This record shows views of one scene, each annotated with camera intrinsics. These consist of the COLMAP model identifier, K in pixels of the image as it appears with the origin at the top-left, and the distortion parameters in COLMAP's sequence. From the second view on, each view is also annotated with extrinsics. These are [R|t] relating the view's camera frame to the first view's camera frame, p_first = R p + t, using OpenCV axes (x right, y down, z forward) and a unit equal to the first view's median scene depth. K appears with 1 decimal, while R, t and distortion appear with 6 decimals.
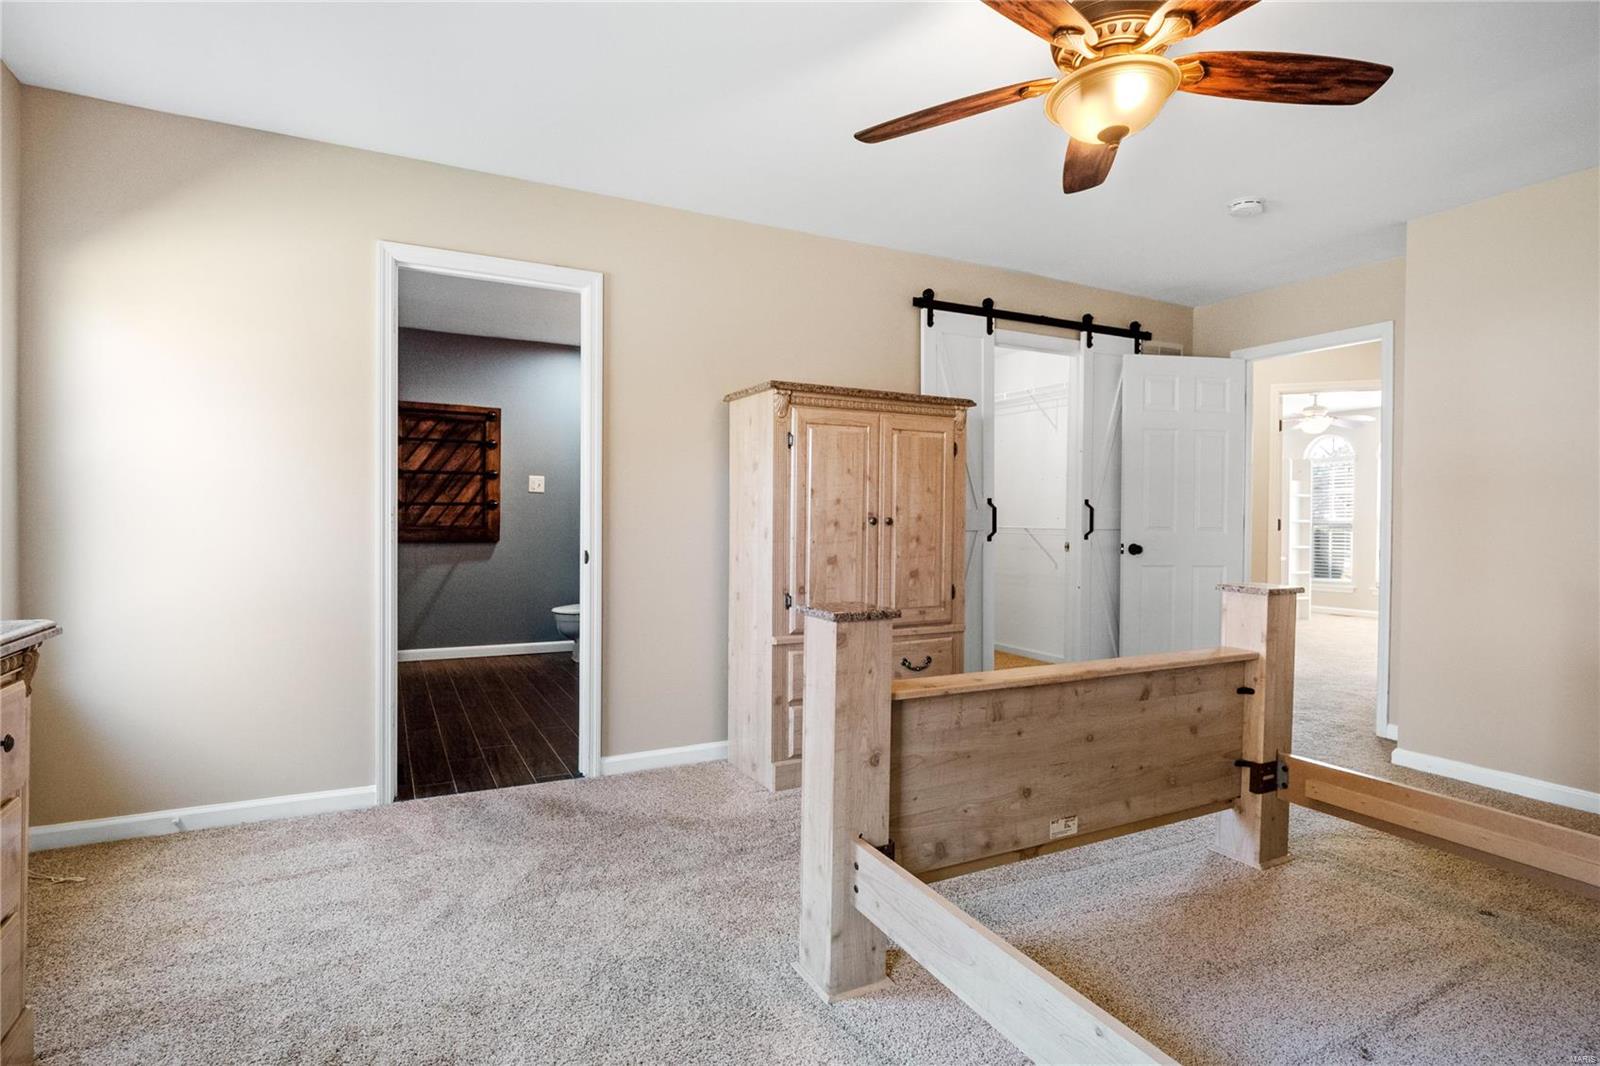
lens RADIAL K [[809.0, 0, 811.2], [0, 809.0, 532.9], [0, 0, 1]] dist [0.005033, 0.000386]
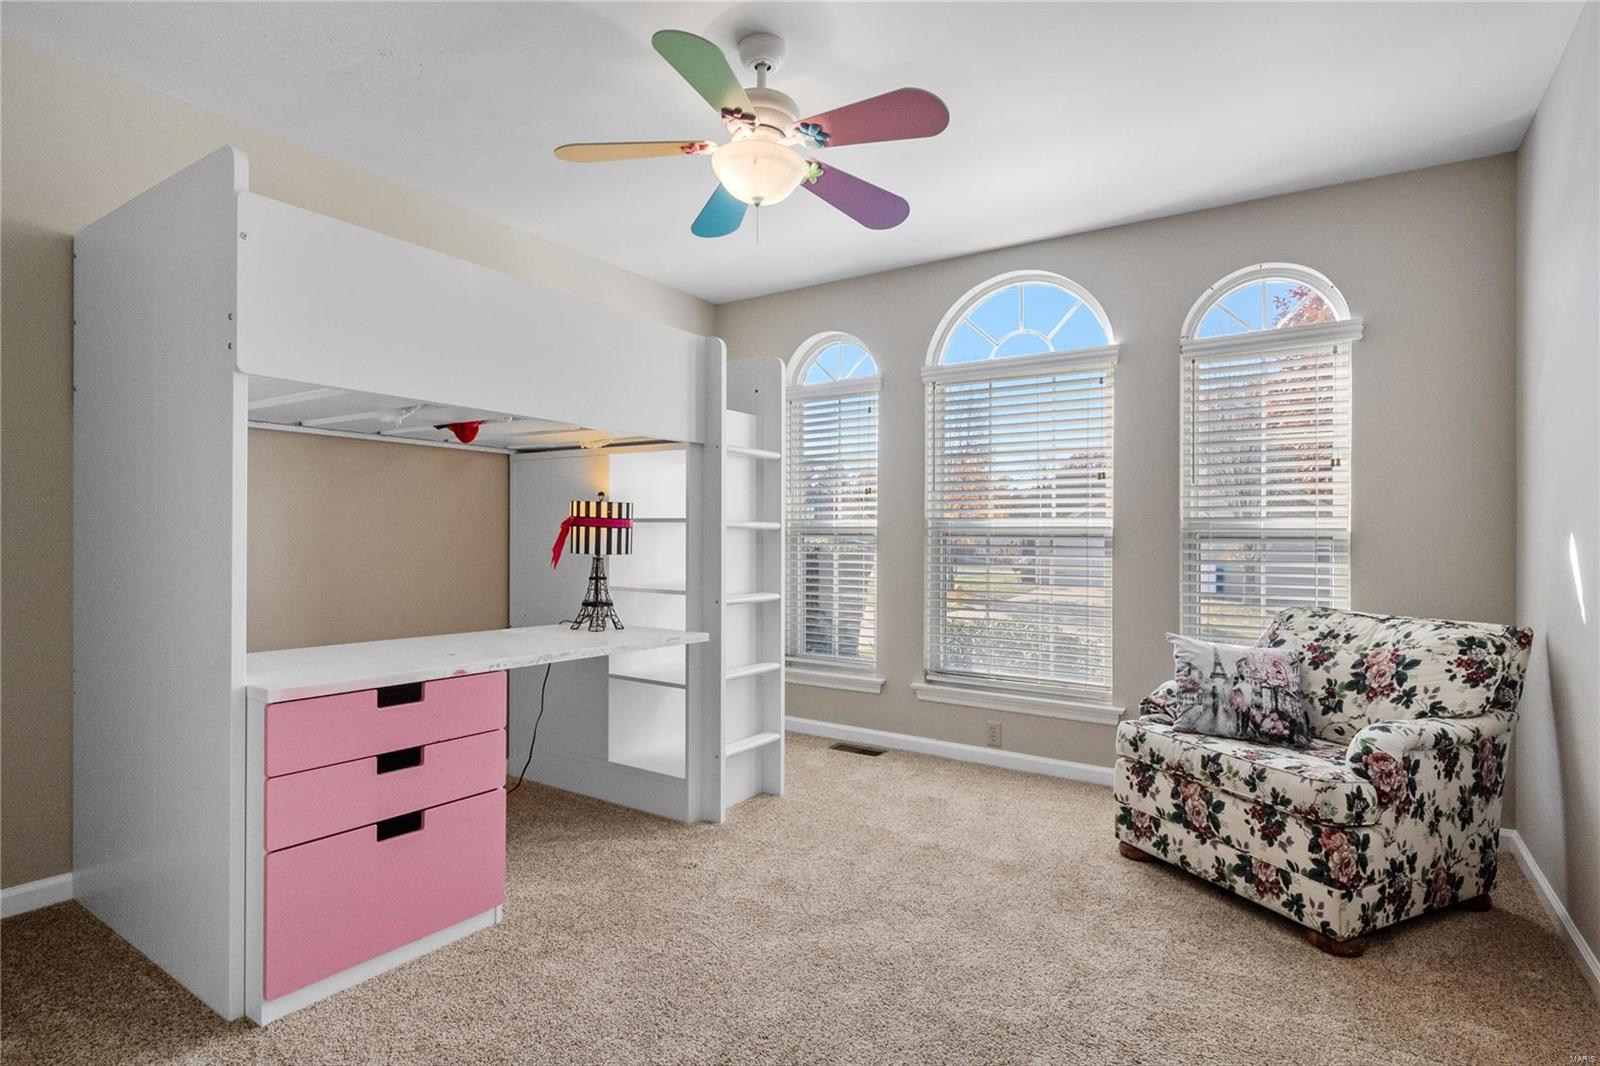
lens RADIAL K [[809.0, 0, 802.7], [0, 809.0, 533.9], [0, 0, 1]] dist [0.005033, 0.000386]
pose [[0.877925, -0.002713, 0.478790, 0.168630], [0.009742, 0.999878, -0.012198, -0.002285], [-0.478698, 0.015373, 0.877845, 0.253436]]
